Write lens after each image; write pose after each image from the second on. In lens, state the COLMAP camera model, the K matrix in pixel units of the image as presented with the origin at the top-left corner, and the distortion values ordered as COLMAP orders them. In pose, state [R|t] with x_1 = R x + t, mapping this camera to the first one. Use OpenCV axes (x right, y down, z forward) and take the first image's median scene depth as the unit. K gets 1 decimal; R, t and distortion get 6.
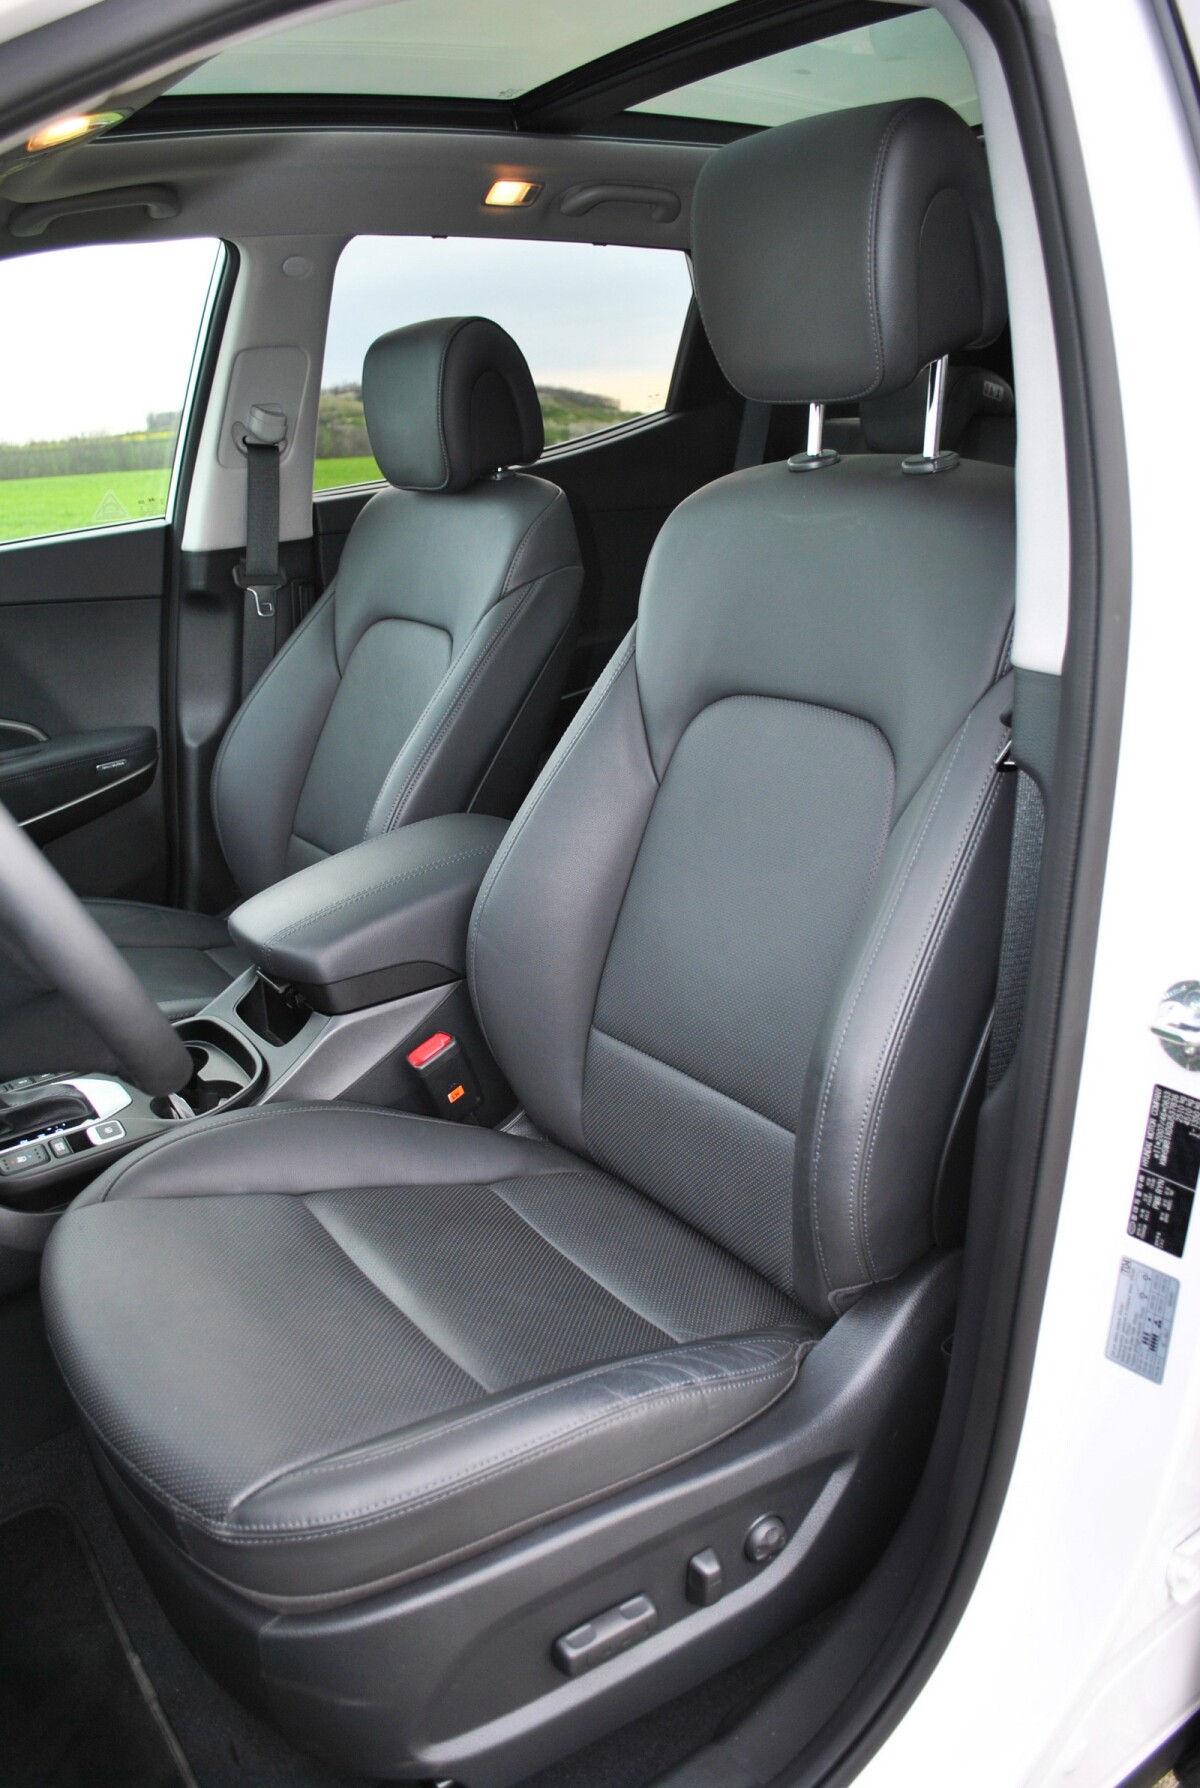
lens RADIAL K [[1426.0, 0, 600.0], [0, 1426.0, 894.0], [0, 0, 1]] dist [-0.080114, 0.002285]
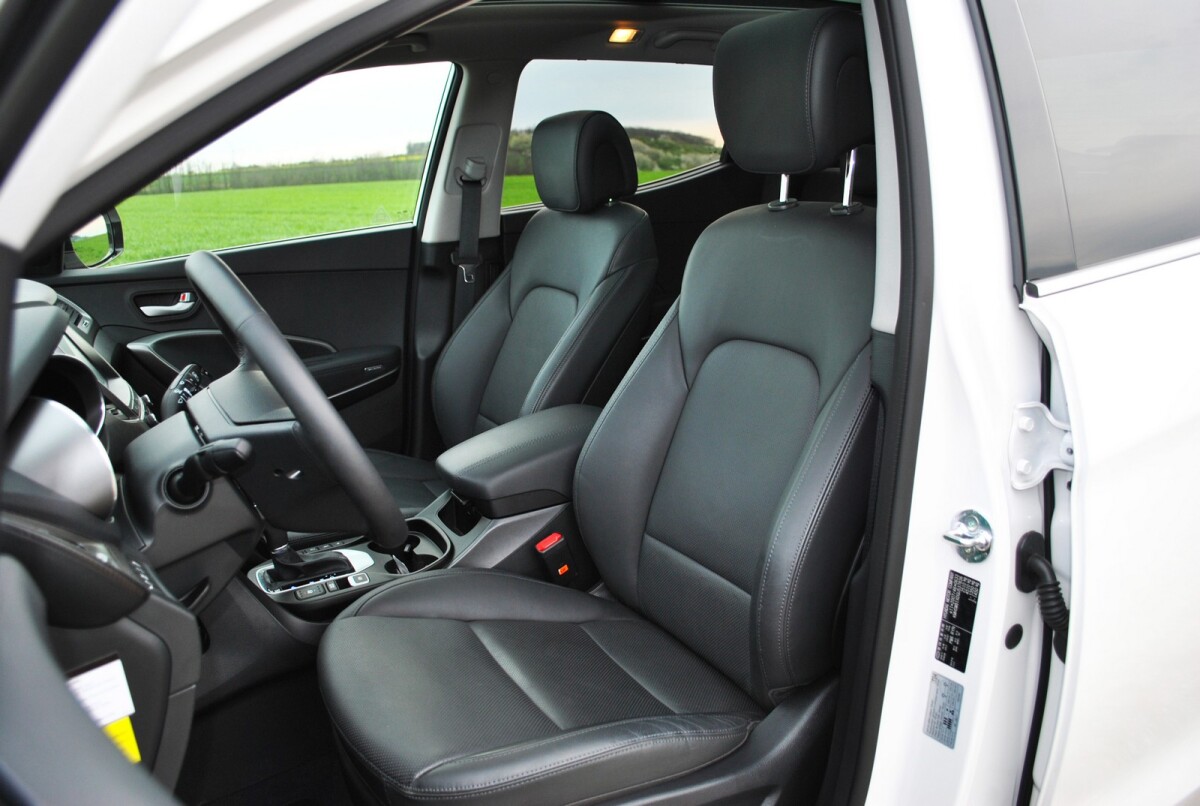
lens RADIAL K [[957.0, 0, 605.0], [0, 957.0, 398.0], [0, 0, 1]] dist [-0.080114, 0.002285]
pose [[0.995130, 0.036008, -0.091758, 0.047588], [-0.042385, 0.996749, -0.068519, 0.014641], [0.088993, 0.072075, 0.993421, -0.141639]]
